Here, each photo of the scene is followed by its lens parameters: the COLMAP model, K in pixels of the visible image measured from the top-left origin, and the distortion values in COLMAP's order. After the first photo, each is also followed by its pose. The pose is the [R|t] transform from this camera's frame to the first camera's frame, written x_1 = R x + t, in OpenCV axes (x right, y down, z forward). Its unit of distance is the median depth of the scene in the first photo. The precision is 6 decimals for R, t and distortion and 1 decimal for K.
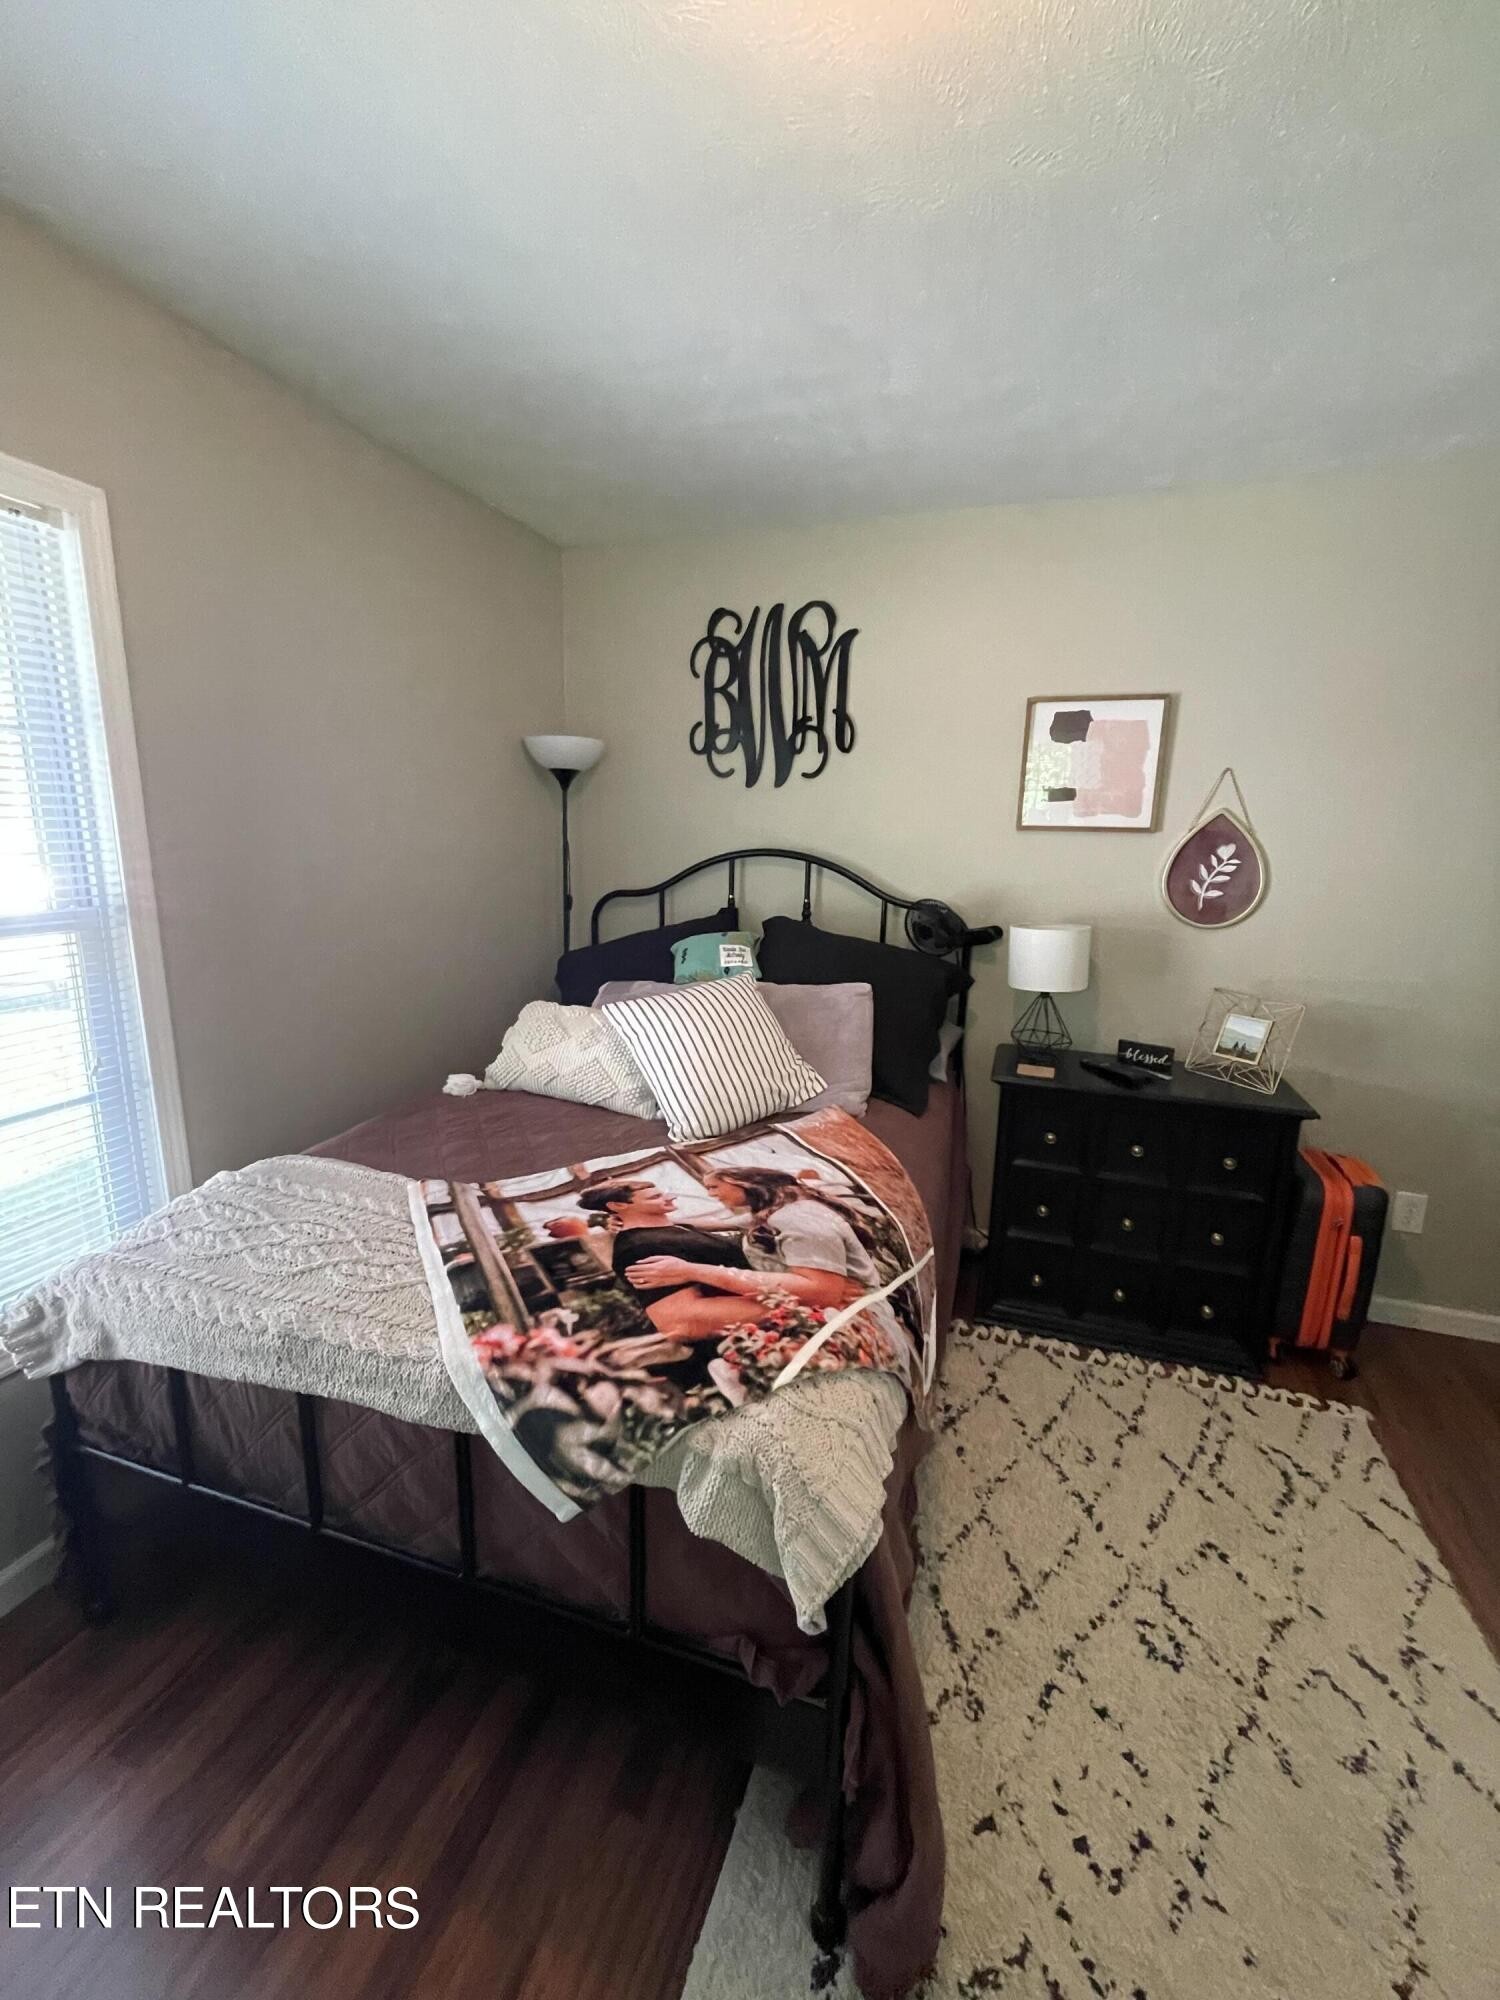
lens RADIAL K [[797.1, 0, 747.2], [0, 797.1, 1001.2], [0, 0, 1]] dist [0.000198, -0.004607]
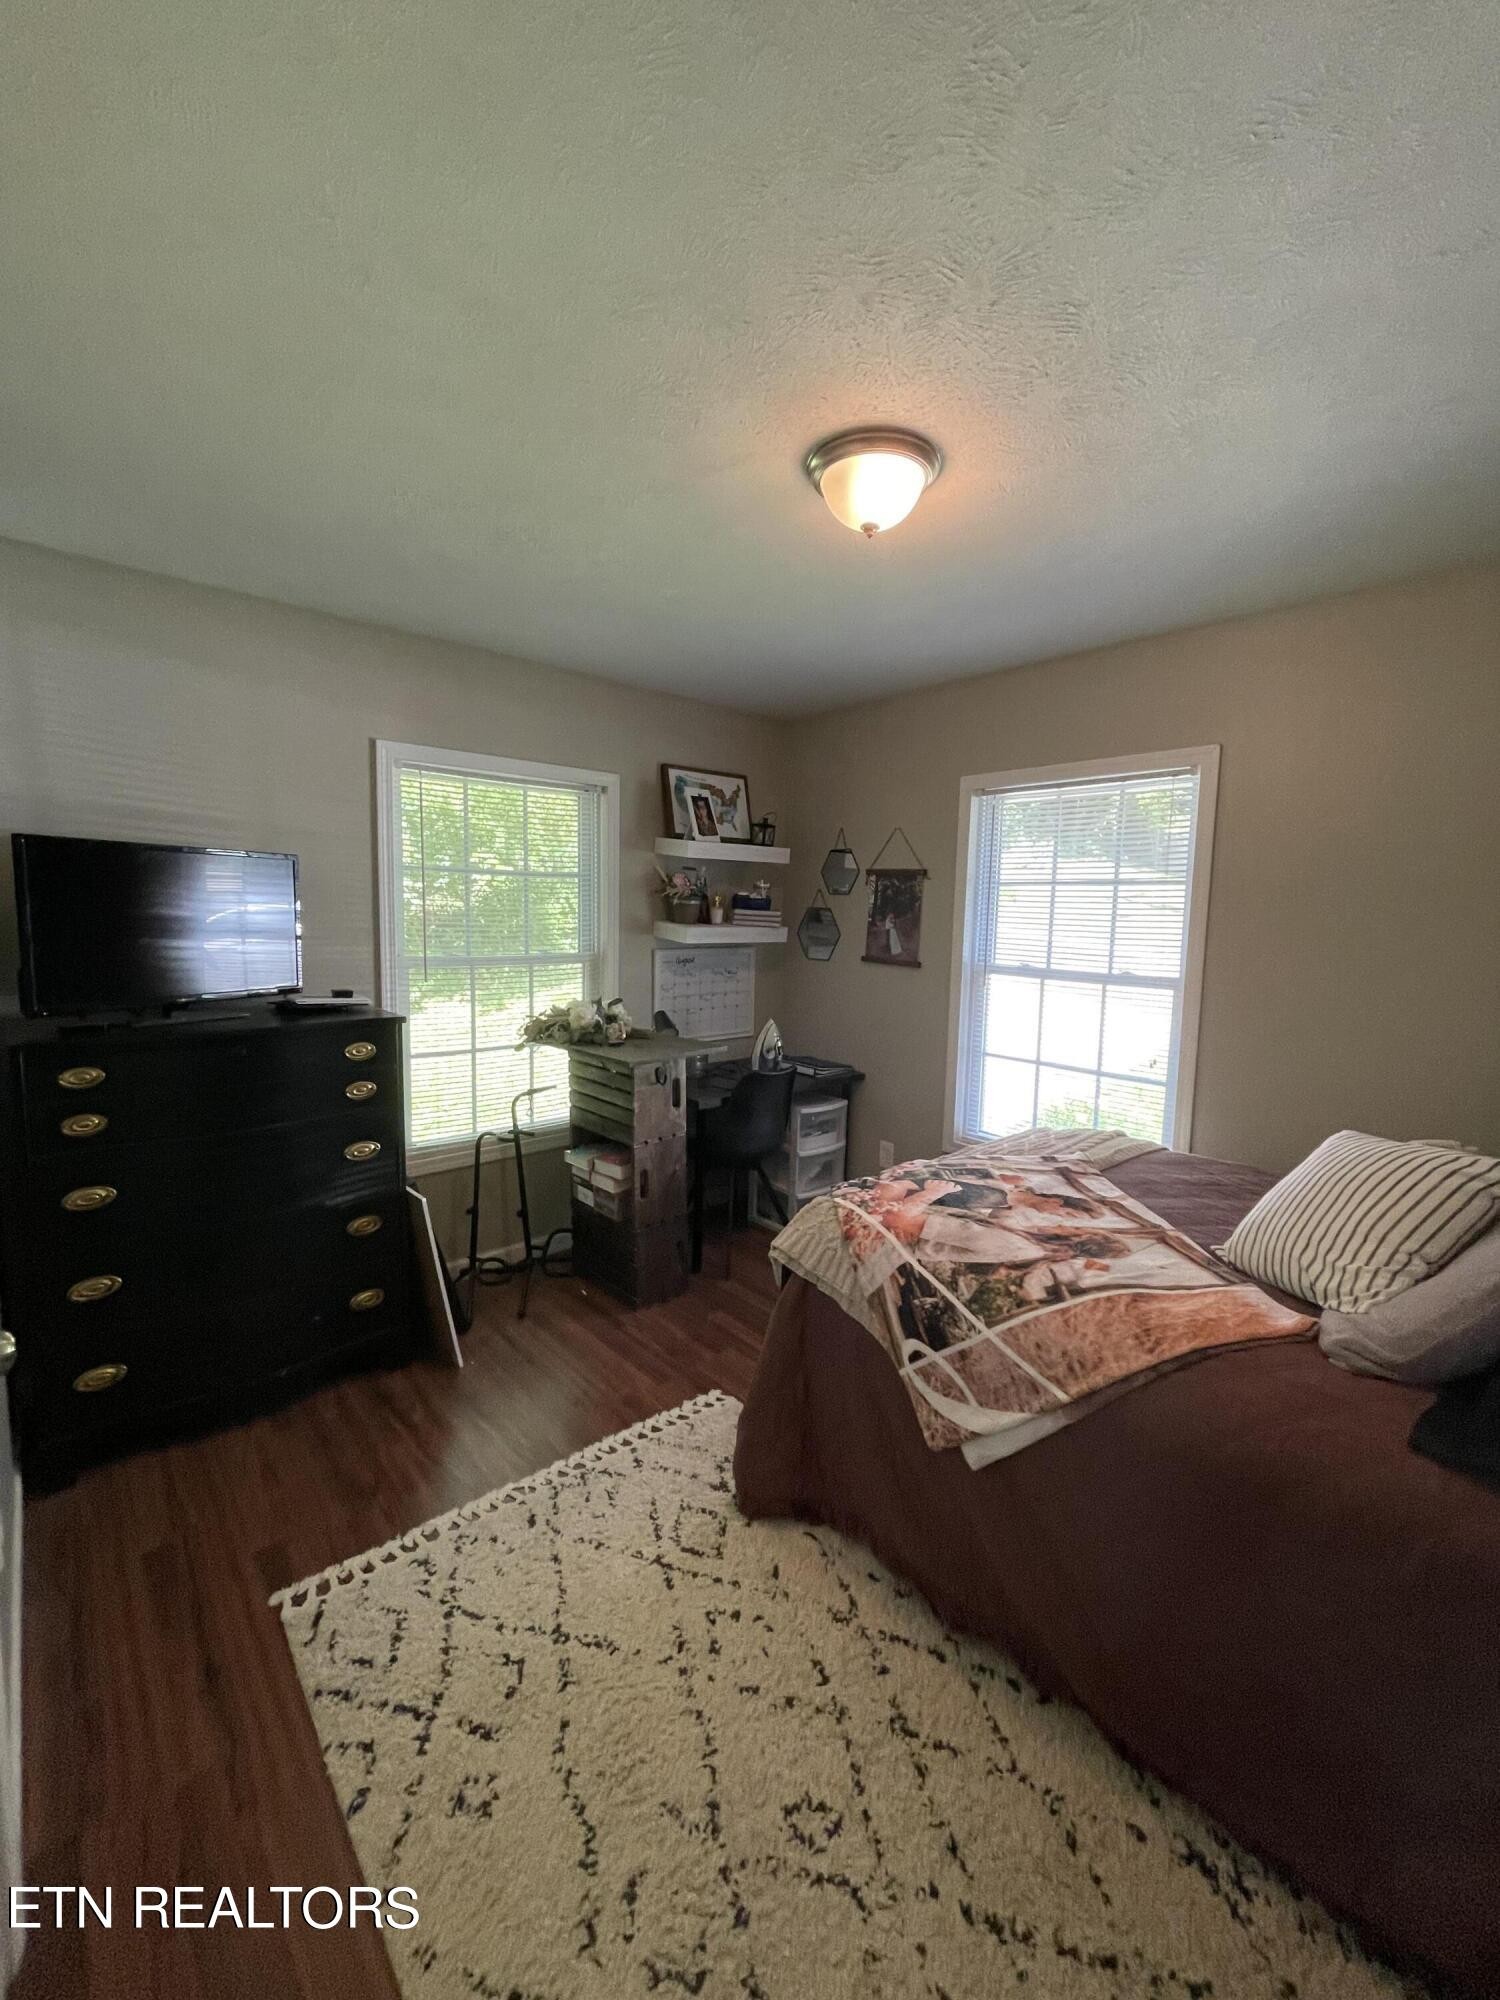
lens RADIAL K [[840.4, 0, 745.0], [0, 840.4, 988.1], [0, 0, 1]] dist [-0.000554, -0.000341]
pose [[-0.506658, 0.058473, -0.860162, 1.337053], [-0.199769, 0.962583, 0.183104, -0.254726], [0.838684, 0.264605, -0.476019, 1.157167]]
